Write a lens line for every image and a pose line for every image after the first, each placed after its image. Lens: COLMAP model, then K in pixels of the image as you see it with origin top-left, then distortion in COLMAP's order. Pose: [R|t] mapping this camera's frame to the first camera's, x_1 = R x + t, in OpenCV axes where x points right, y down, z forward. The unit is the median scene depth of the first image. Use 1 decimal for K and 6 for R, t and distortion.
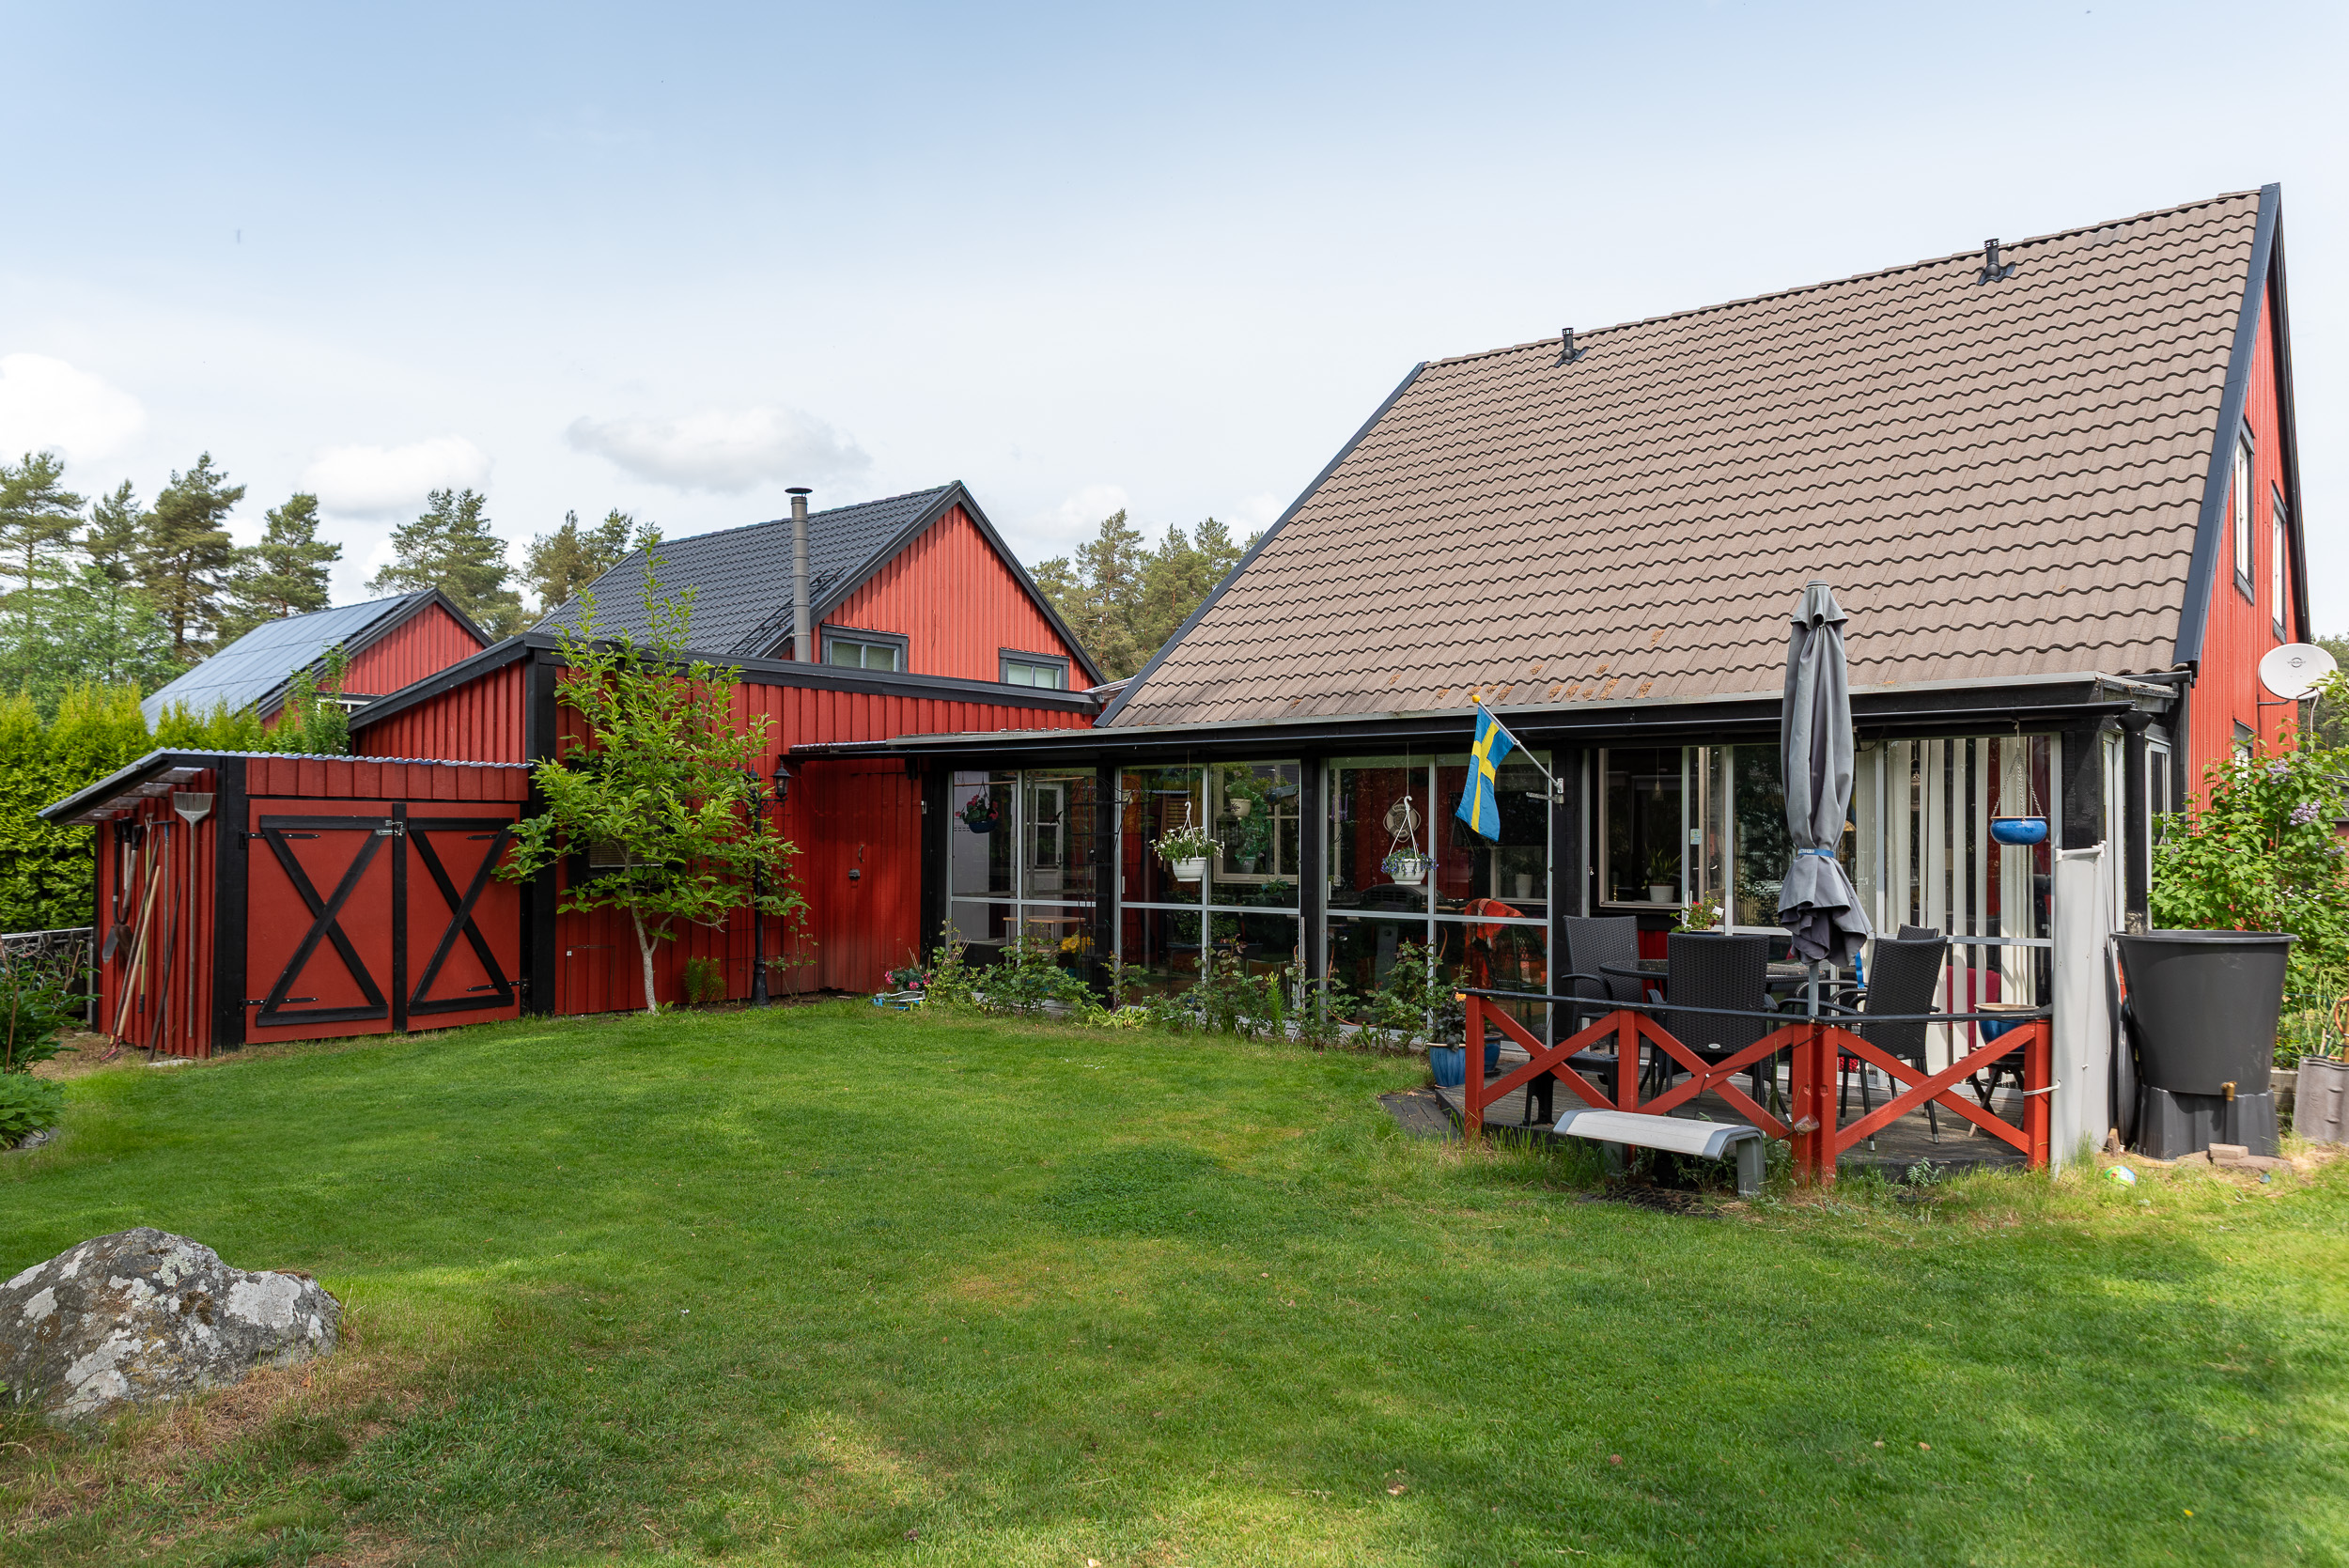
lens RADIAL K [[1629.8, 0, 1174.5], [0, 1629.8, 784.0], [0, 0, 1]] dist [0.008254, -0.002371]
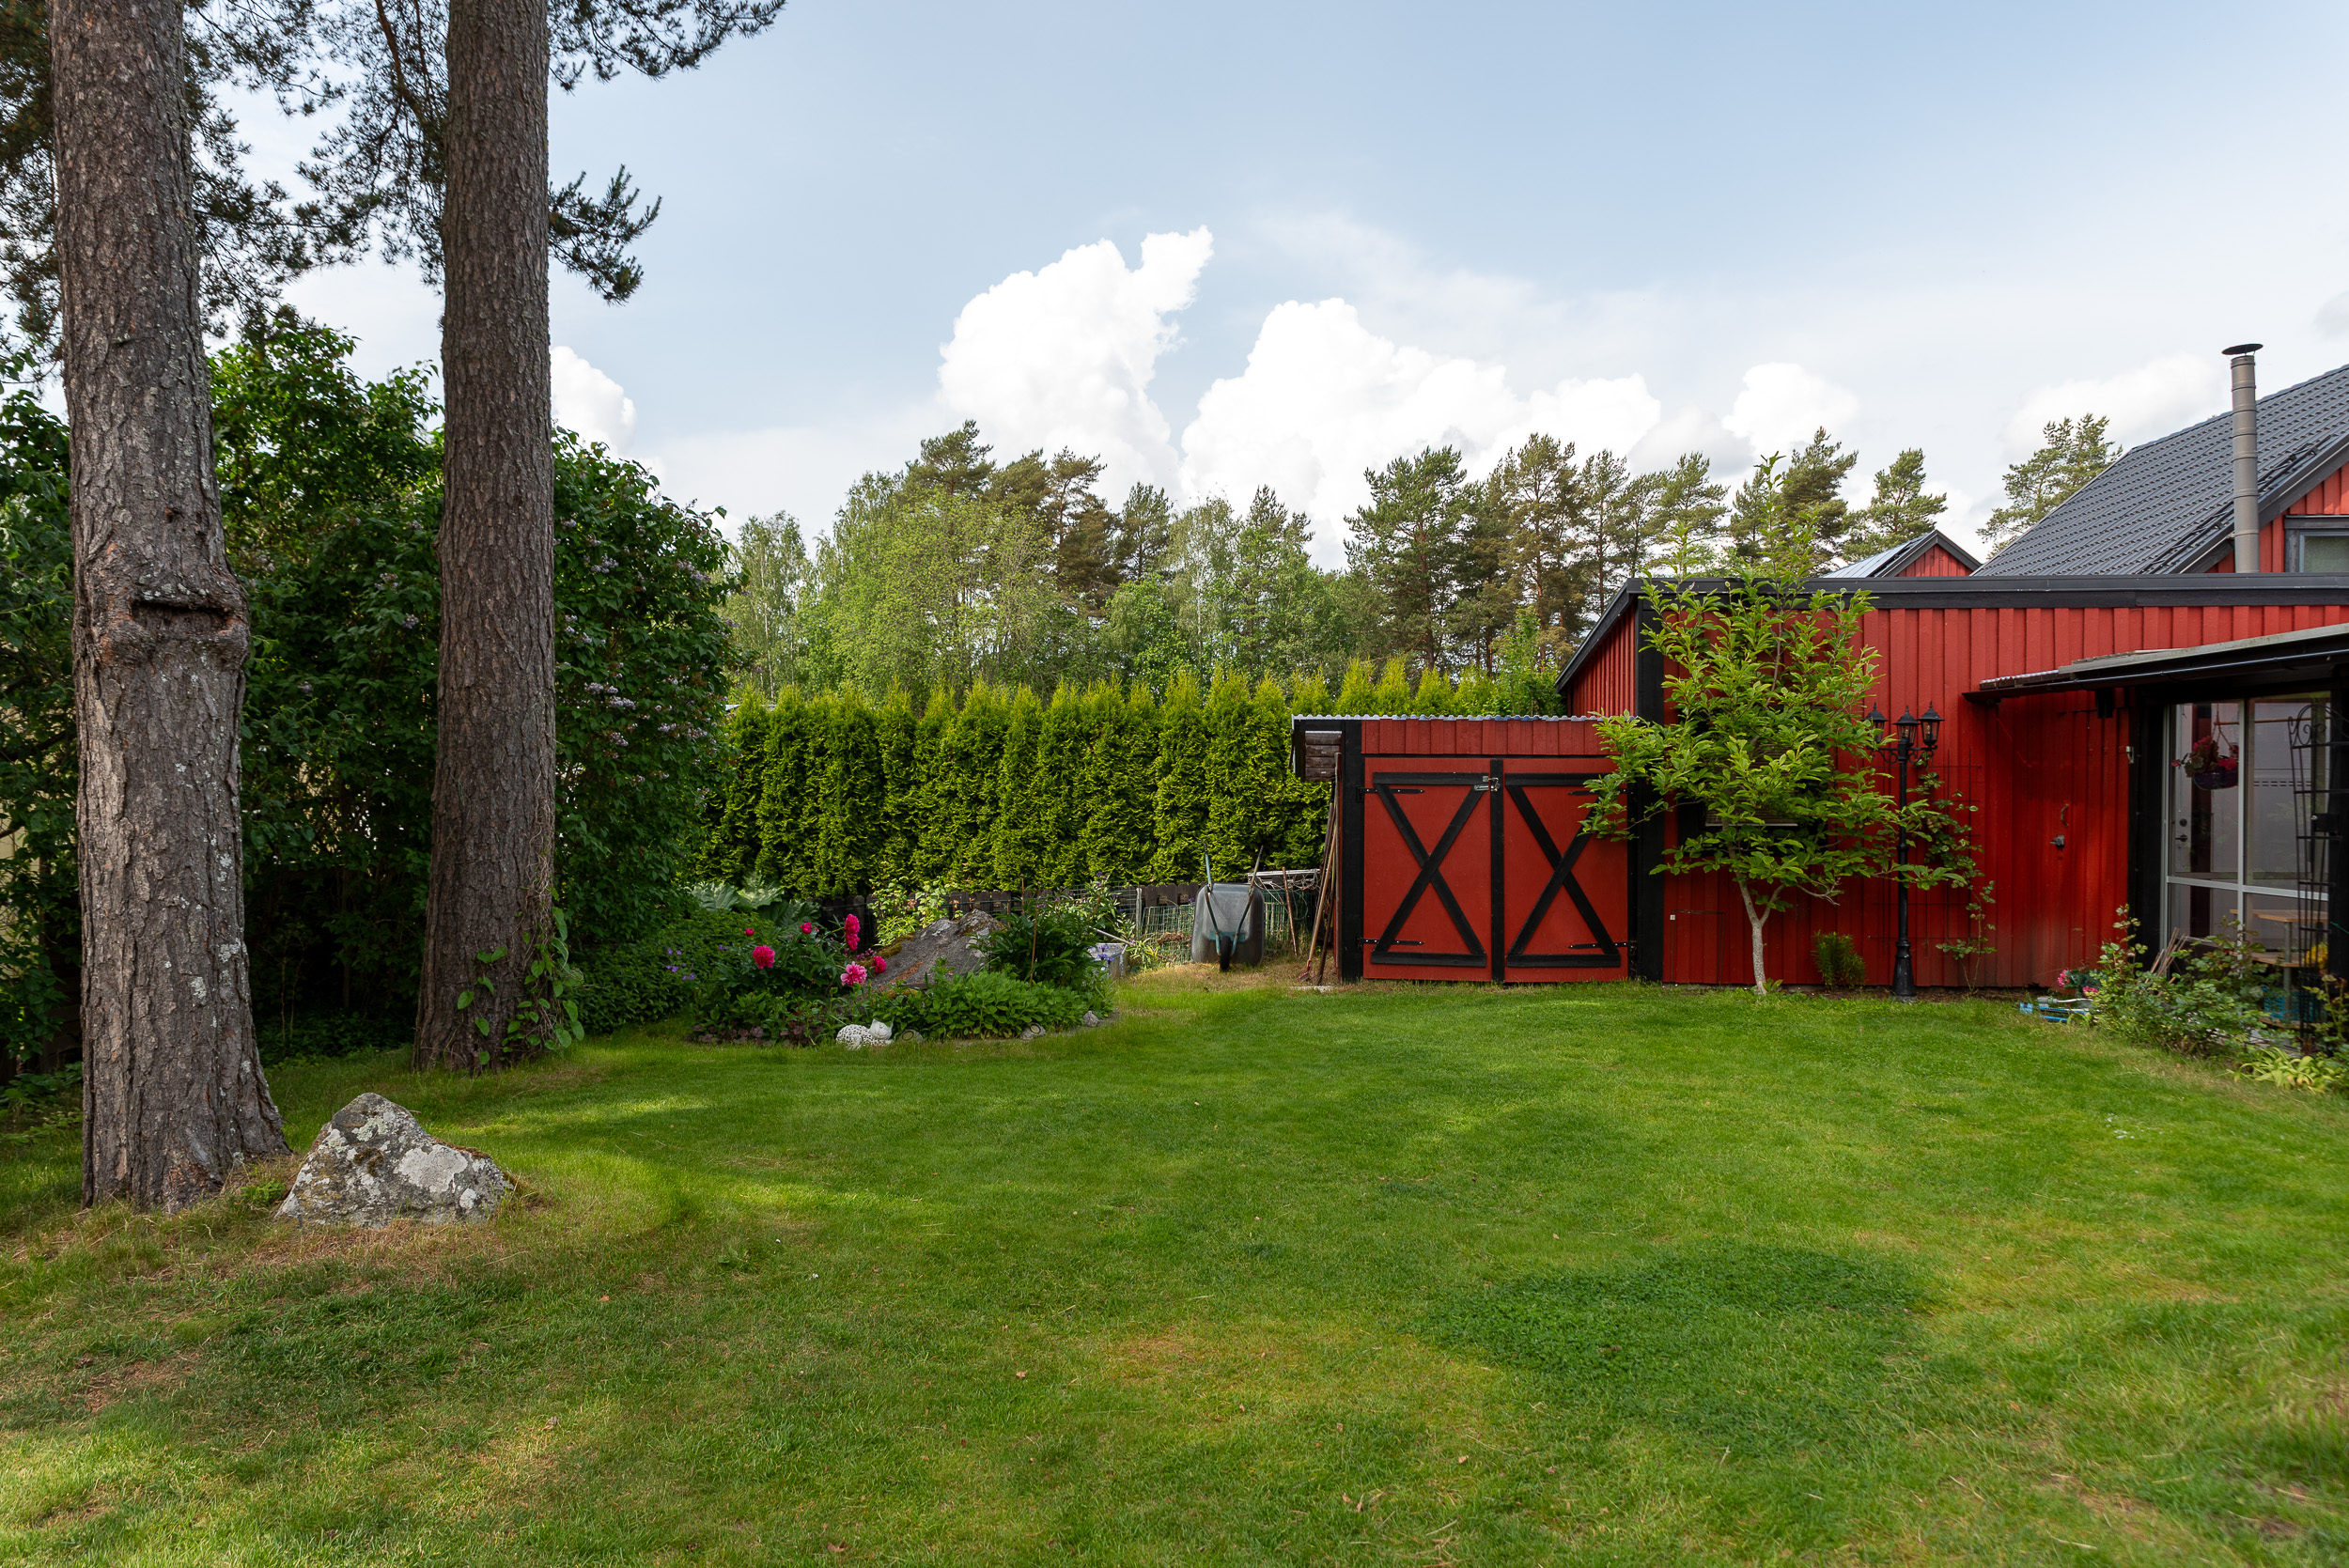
lens RADIAL K [[1629.8, 0, 1174.5], [0, 1629.8, 784.0], [0, 0, 1]] dist [0.008254, -0.002371]
pose [[0.555172, -0.000372, -0.831735, 0.262721], [0.024860, 0.999561, 0.016146, 0.005570], [0.831364, -0.029641, 0.554938, 0.260388]]
